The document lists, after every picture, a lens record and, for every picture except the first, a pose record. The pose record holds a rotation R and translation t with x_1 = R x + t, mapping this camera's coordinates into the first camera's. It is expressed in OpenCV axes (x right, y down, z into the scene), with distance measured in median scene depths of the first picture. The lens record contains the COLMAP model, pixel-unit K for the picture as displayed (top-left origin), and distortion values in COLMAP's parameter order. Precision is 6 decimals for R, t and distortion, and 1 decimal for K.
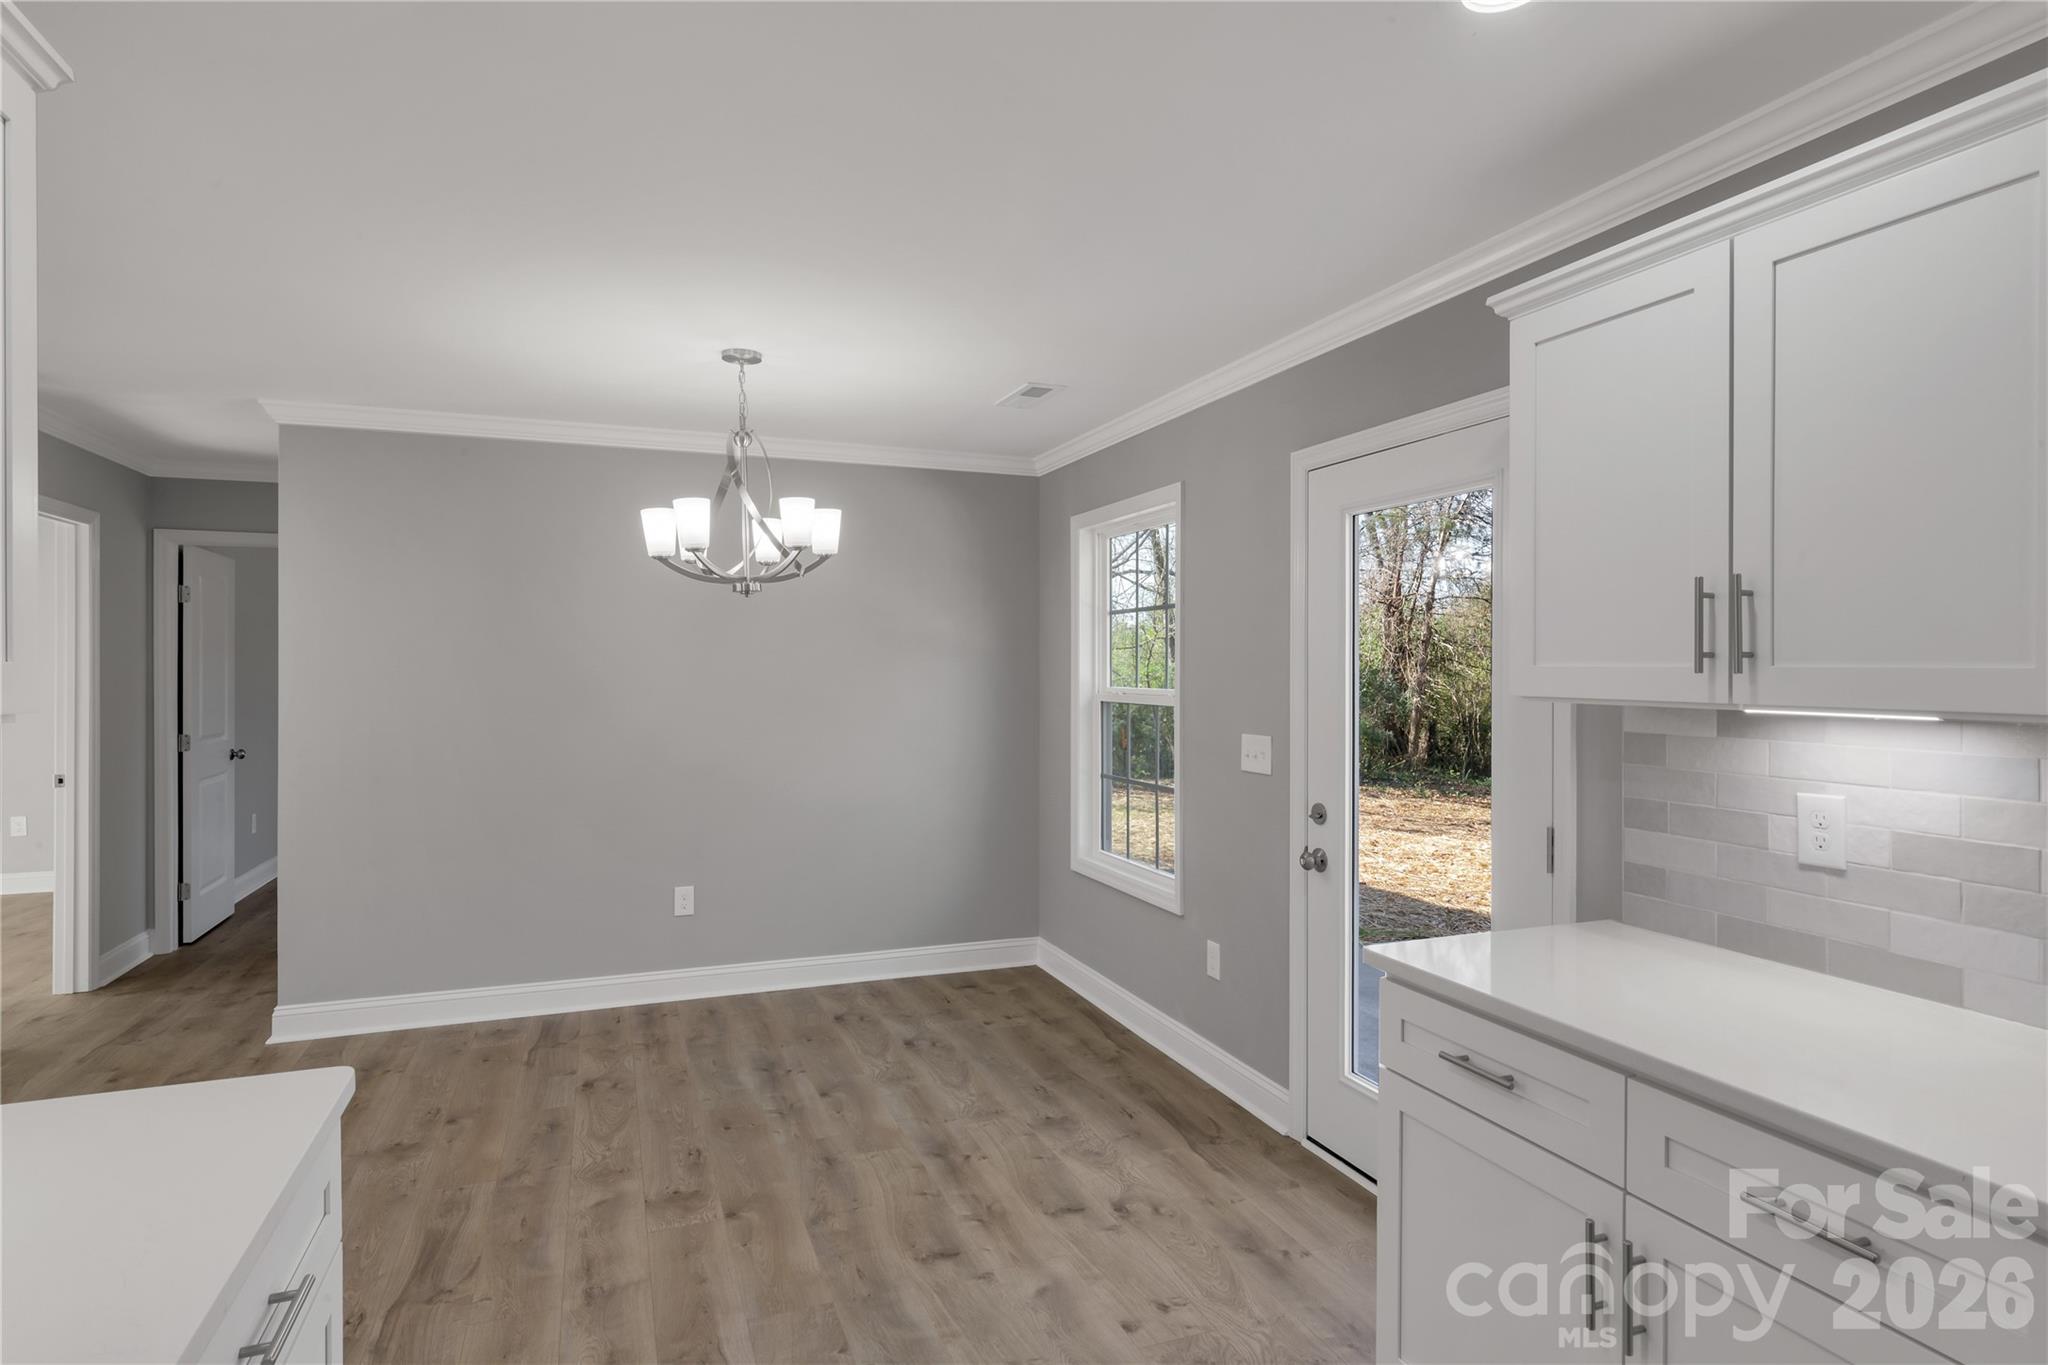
lens RADIAL K [[1067.9, 0, 1010.2], [0, 1067.9, 670.1], [0, 0, 1]] dist [0.004751, 0.000820]
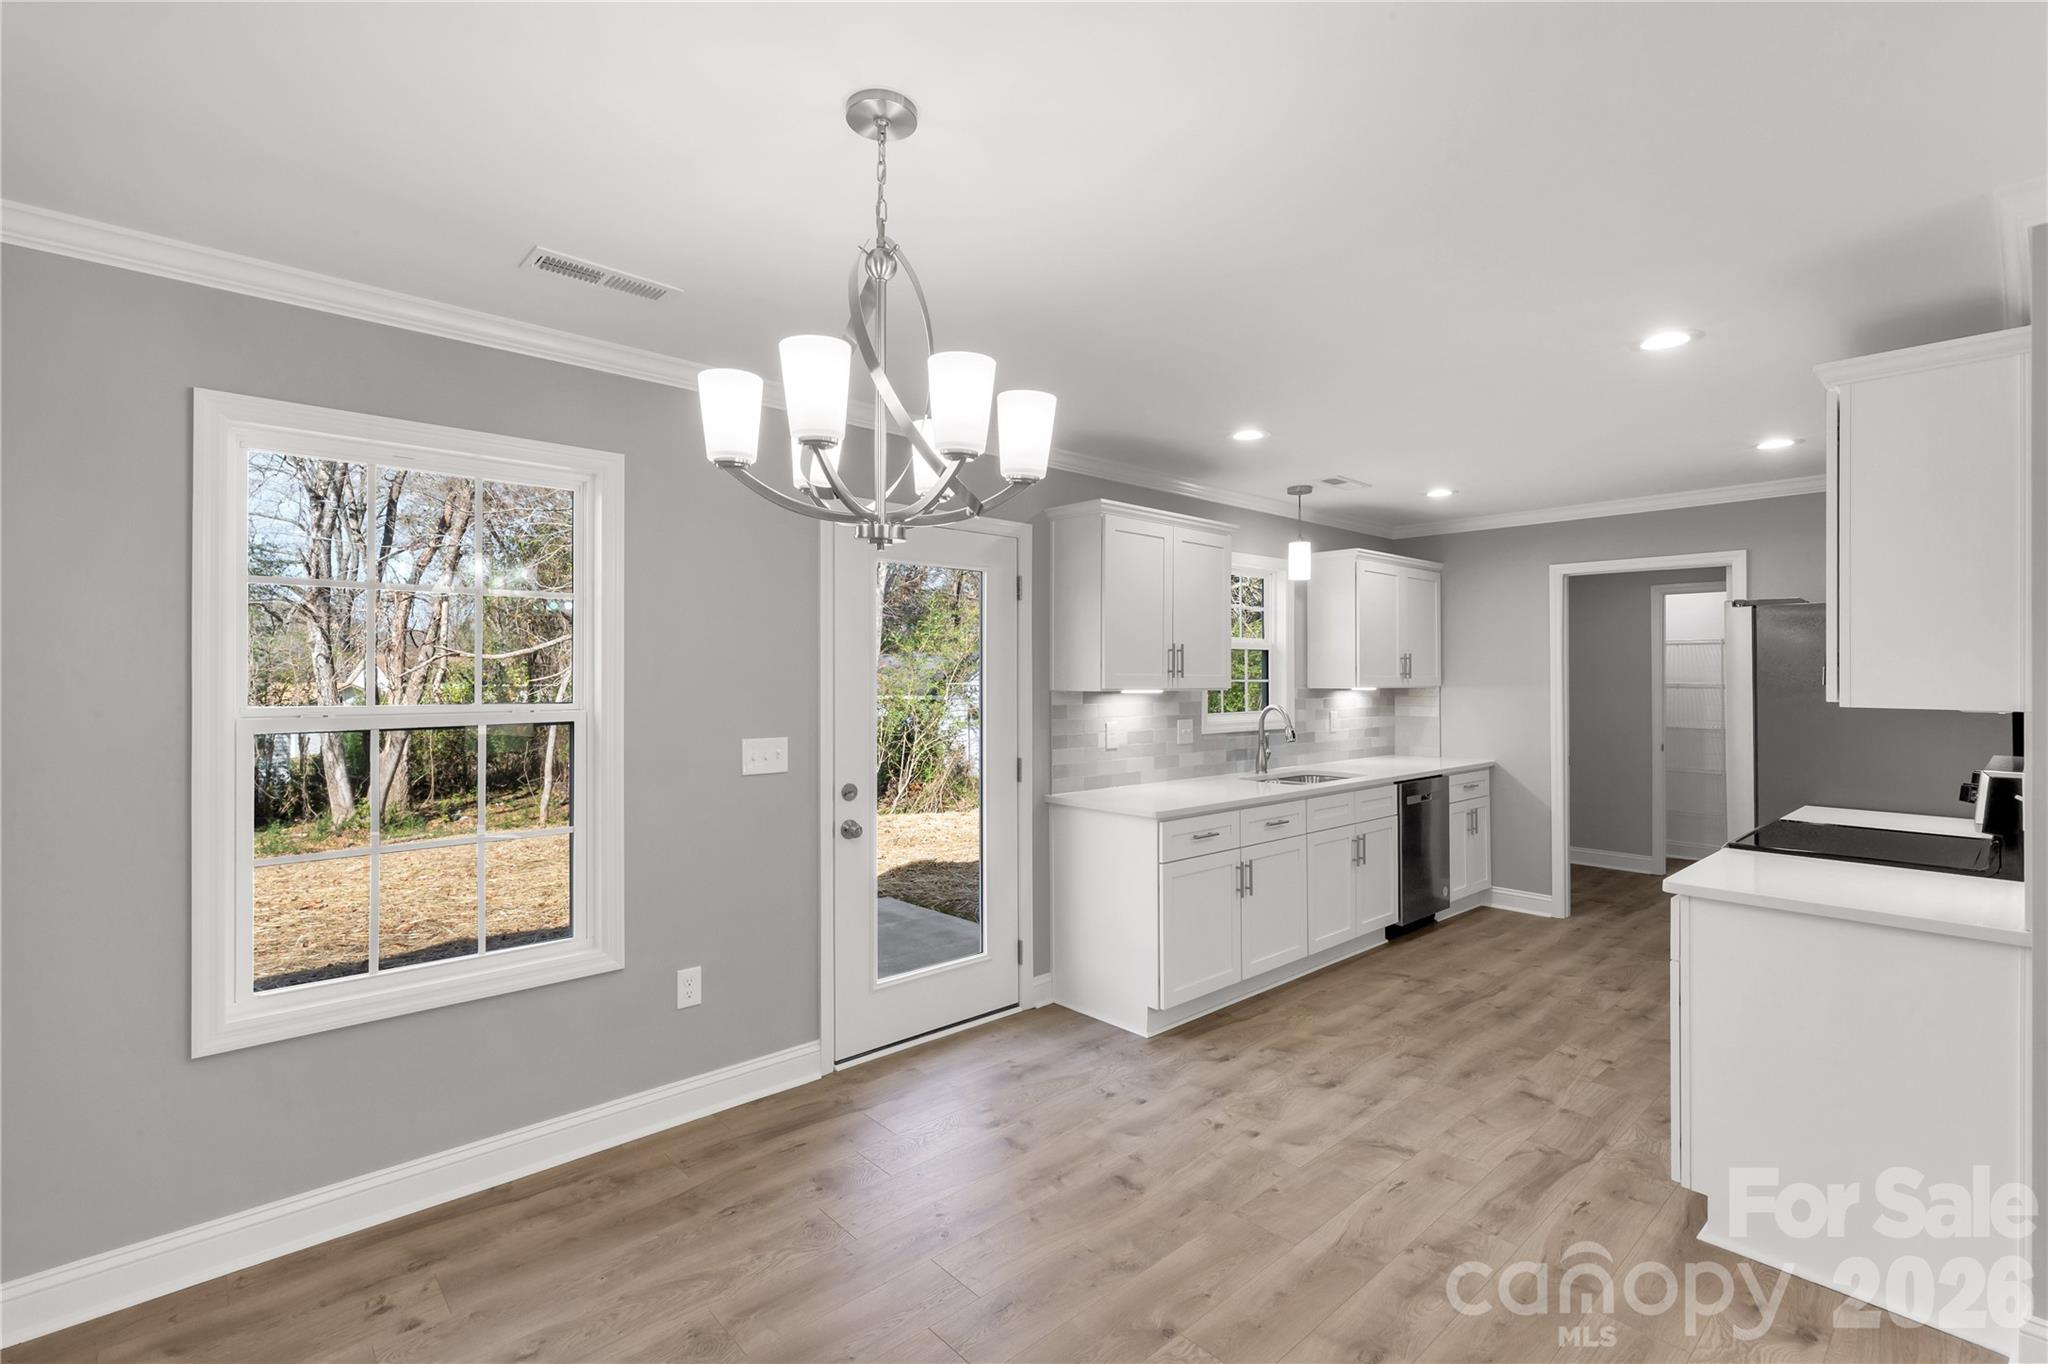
lens RADIAL K [[924.5, 0, 1022.8], [0, 924.5, 683.8], [0, 0, 1]] dist [0.010535, -0.001234]
pose [[-0.362389, -0.009934, 0.931974, -0.888518], [-0.001330, 0.999948, 0.010141, -0.002451], [-0.932026, 0.002436, -0.362383, 1.366472]]
